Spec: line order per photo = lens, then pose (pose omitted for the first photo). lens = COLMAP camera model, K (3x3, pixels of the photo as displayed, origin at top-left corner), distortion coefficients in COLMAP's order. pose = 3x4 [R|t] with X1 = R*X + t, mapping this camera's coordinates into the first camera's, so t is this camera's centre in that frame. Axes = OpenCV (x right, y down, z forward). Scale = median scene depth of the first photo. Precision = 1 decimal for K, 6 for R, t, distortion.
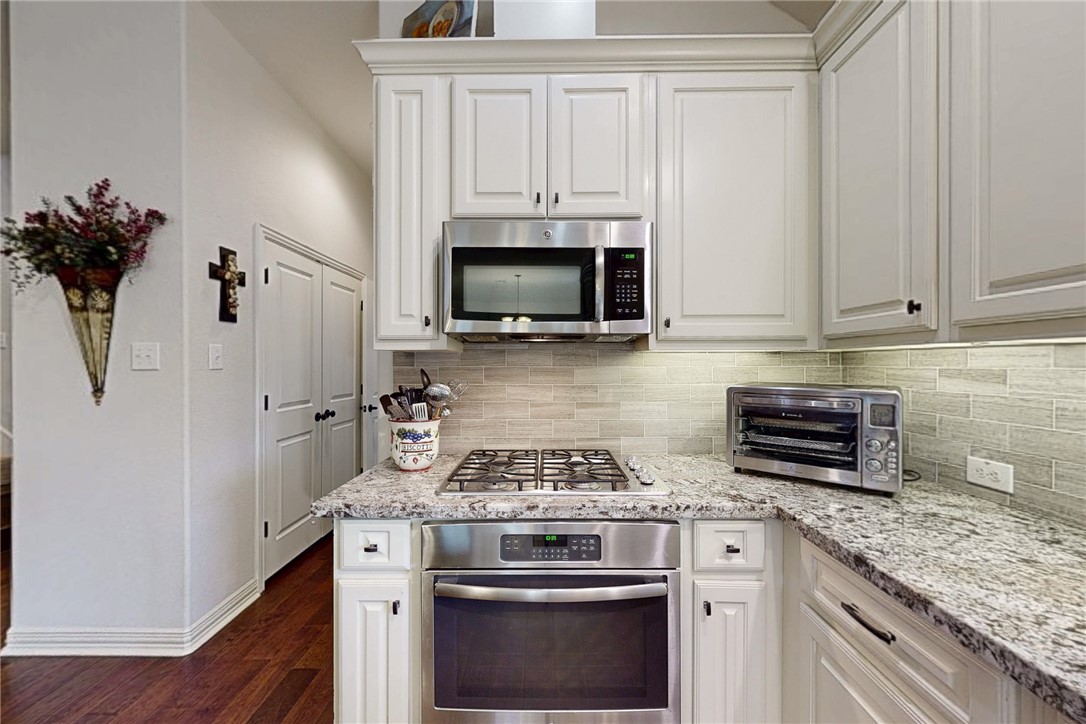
lens RADIAL K [[758.7, 0, 542.3], [0, 758.7, 362.0], [0, 0, 1]] dist [0.000813, 0.000075]
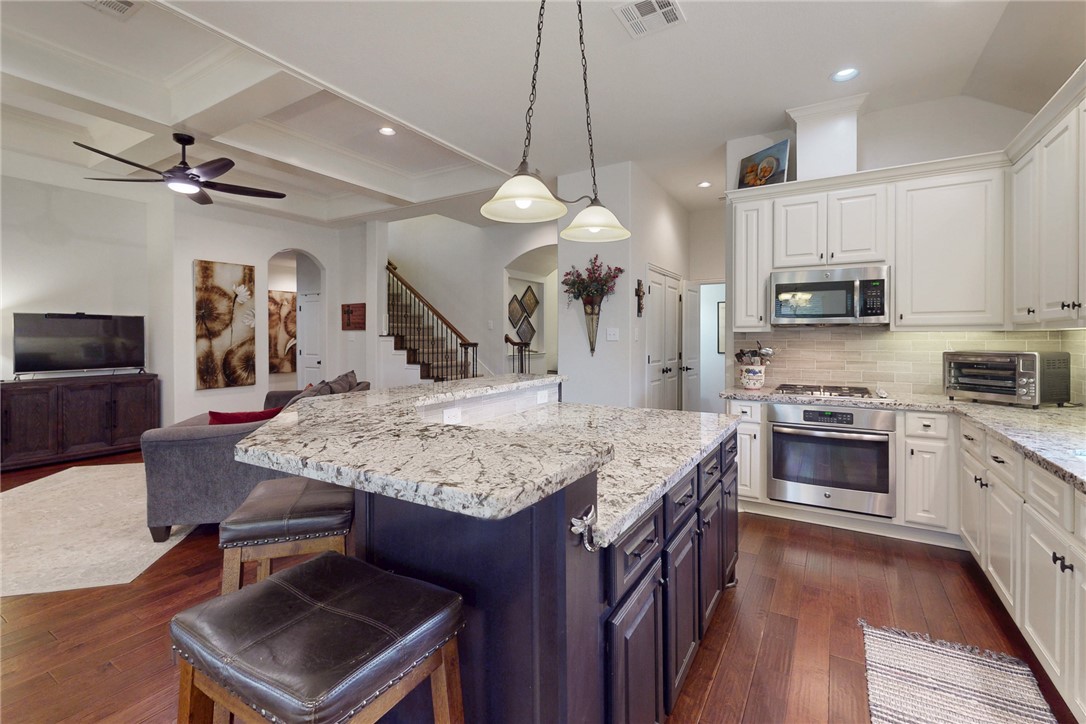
lens RADIAL K [[474.8, 0, 547.7], [0, 474.8, 338.1], [0, 0, 1]] dist [-0.000661, -0.000783]
pose [[0.864151, 0.002353, -0.503227, 0.000503], [-0.001178, 0.999996, 0.002652, -0.000948], [0.503231, -0.001699, 0.864150, -0.437099]]
